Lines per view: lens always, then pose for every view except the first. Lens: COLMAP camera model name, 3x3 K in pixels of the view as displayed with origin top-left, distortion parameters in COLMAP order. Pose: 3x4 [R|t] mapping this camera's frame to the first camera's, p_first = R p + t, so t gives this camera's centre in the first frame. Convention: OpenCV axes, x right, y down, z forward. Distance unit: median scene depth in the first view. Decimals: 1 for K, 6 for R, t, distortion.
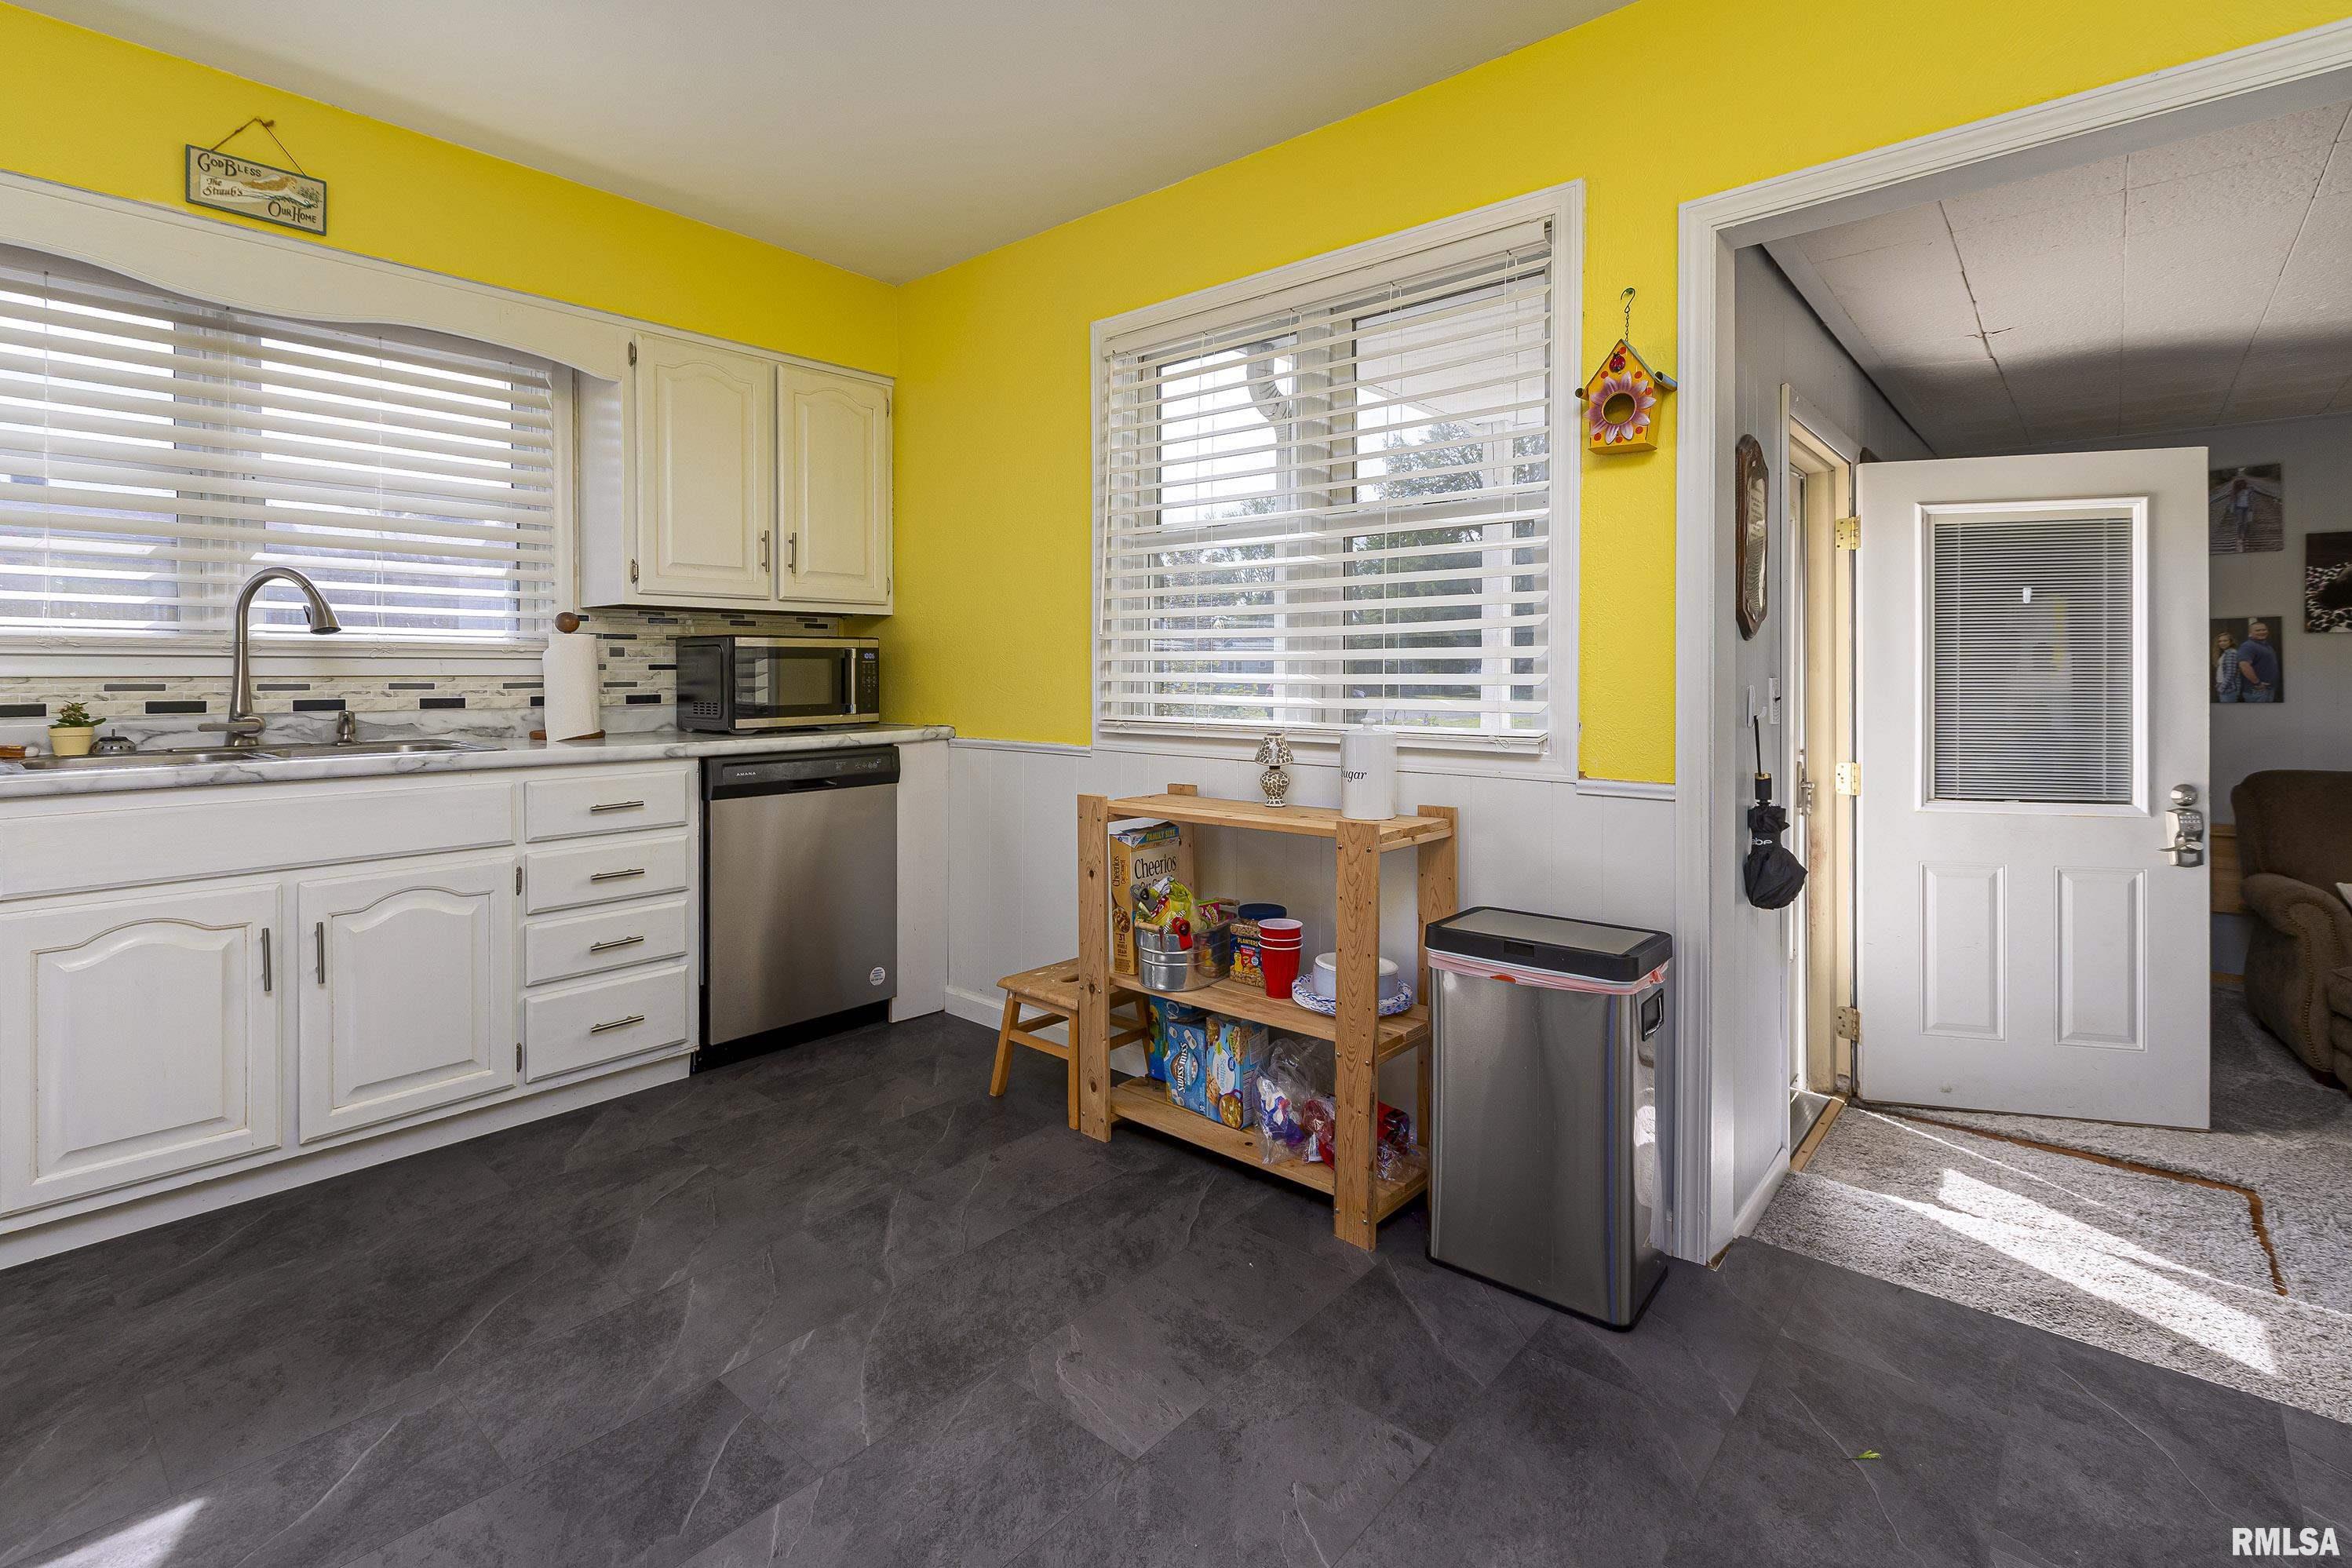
lens RADIAL K [[1089.1, 0, 1164.3], [0, 1089.1, 680.4], [0, 0, 1]] dist [-0.000009, 0.000131]
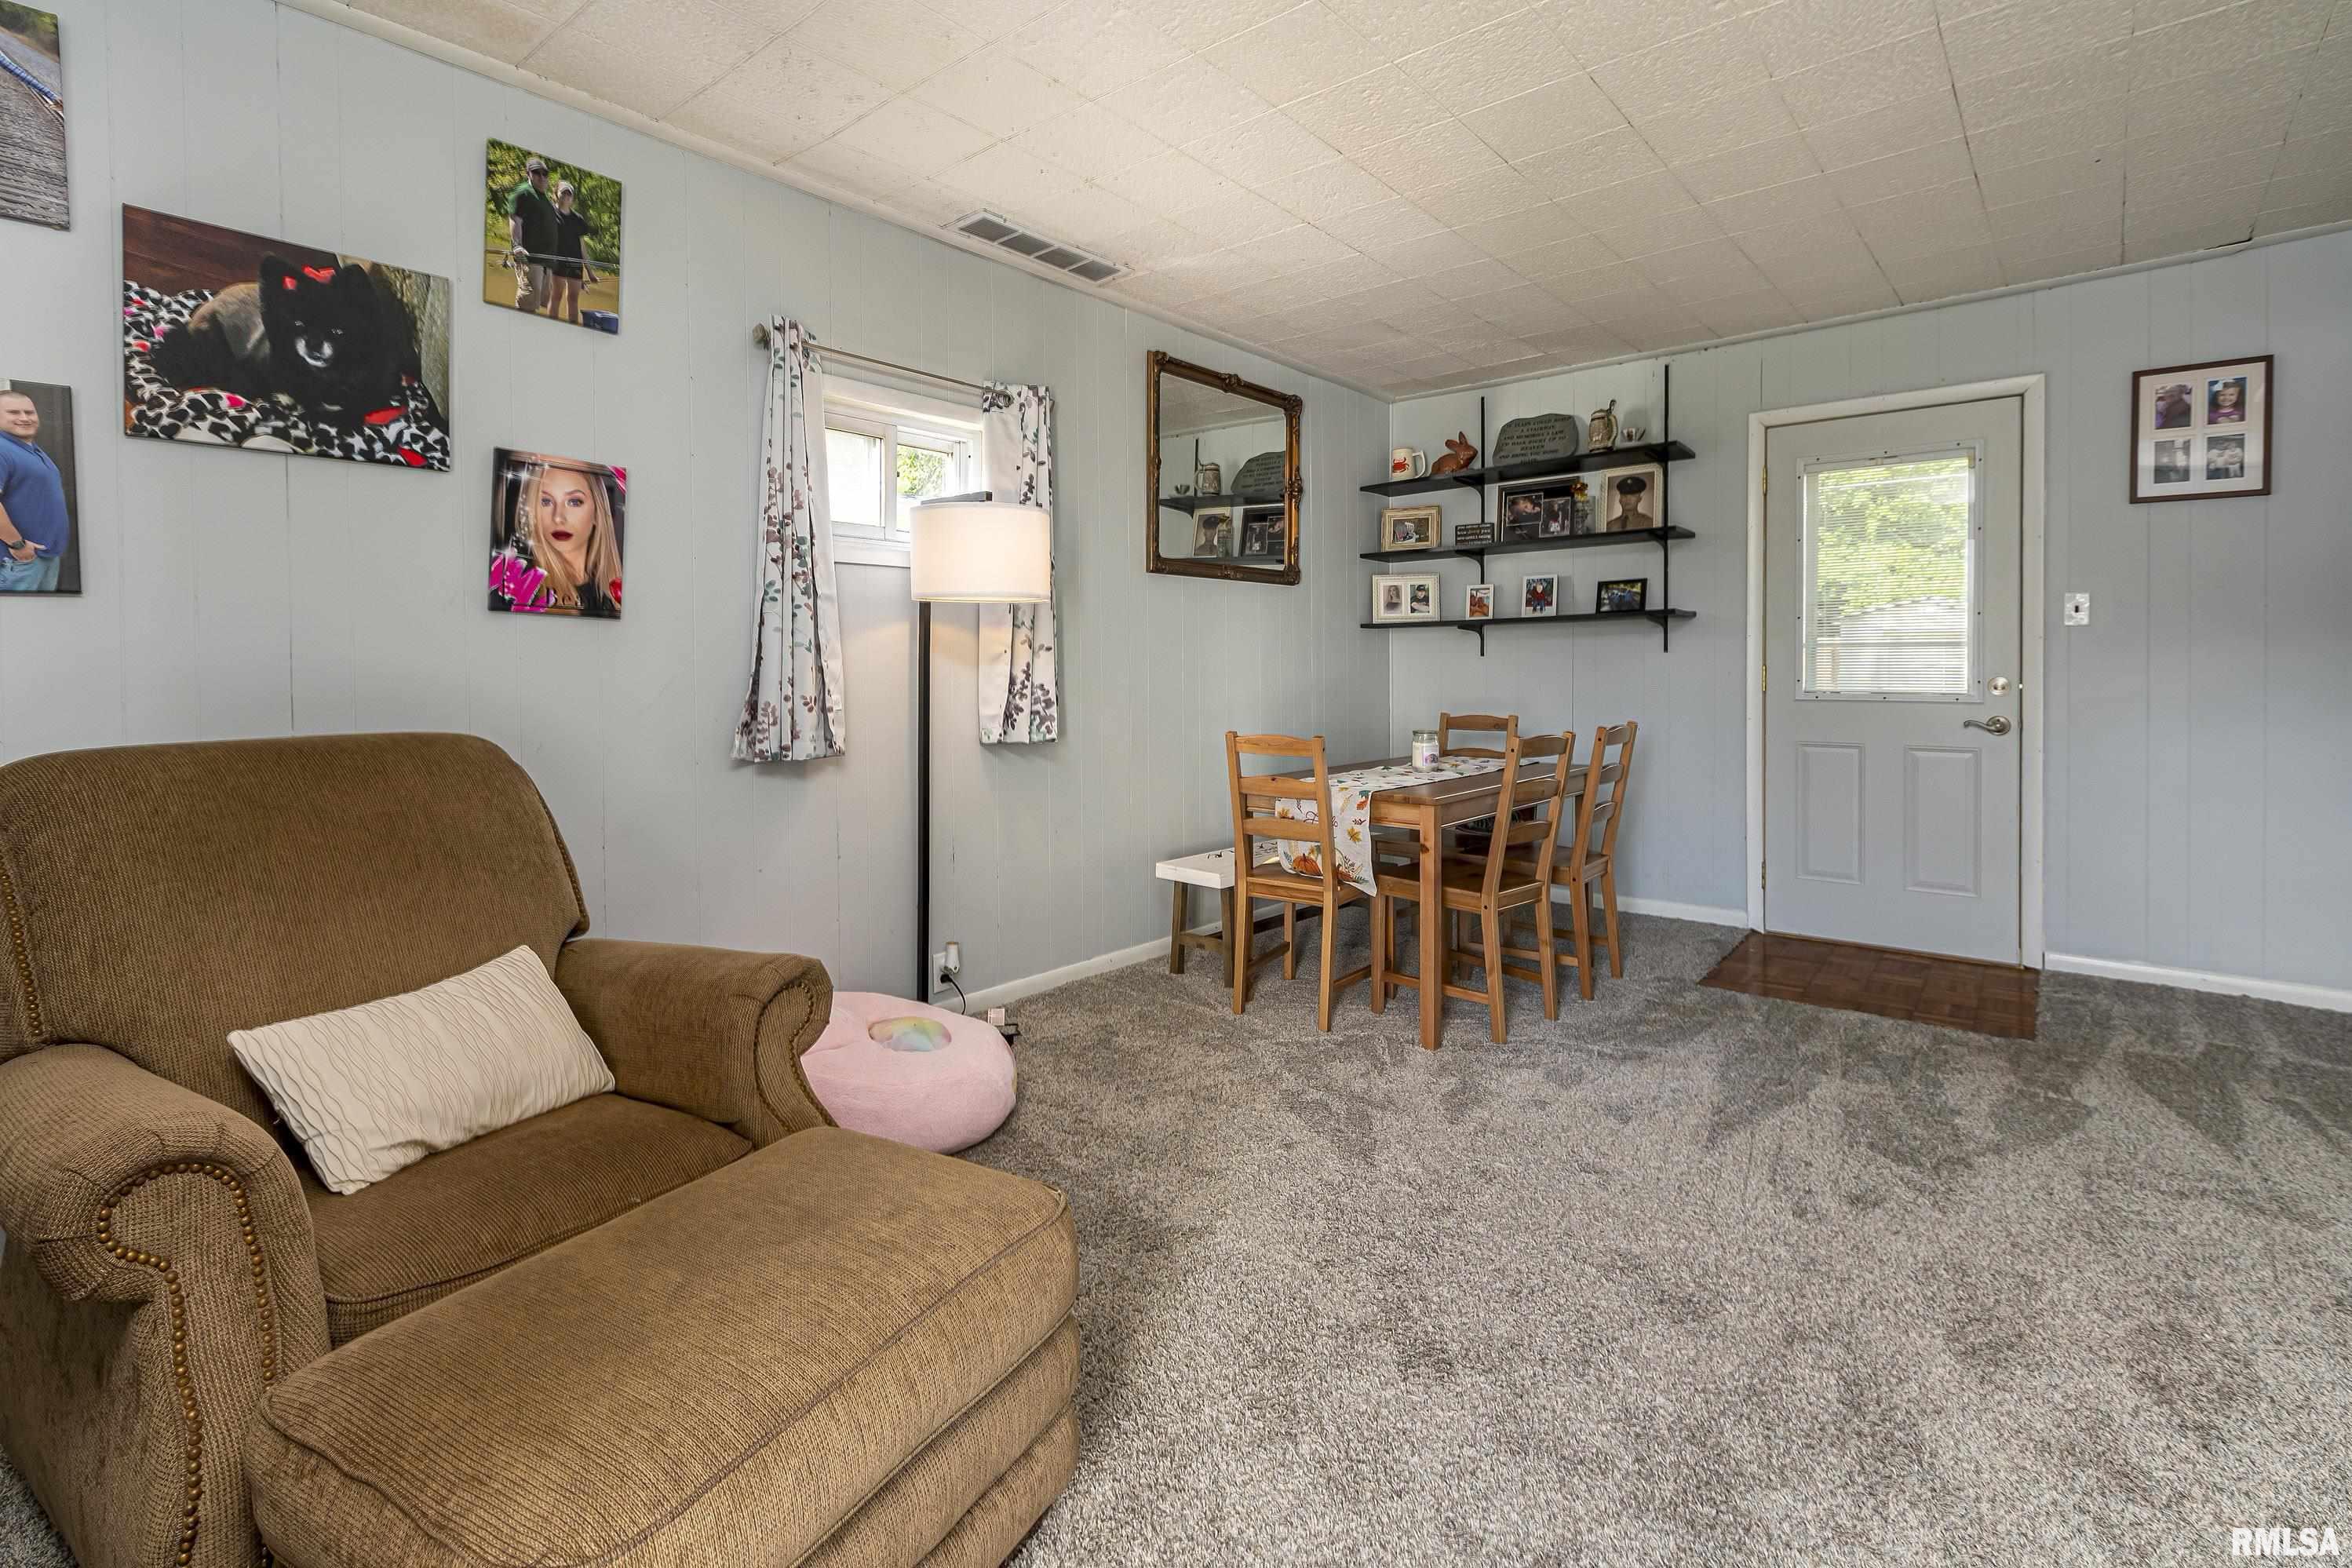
lens RADIAL K [[1089.1, 0, 1164.3], [0, 1089.1, 680.4], [0, 0, 1]] dist [-0.000009, 0.000131]
pose [[-0.015450, -0.004594, 0.999870, 0.931420], [0.011059, 0.999927, 0.004765, 0.086784], [-0.999819, 0.011131, -0.015398, 0.911510]]
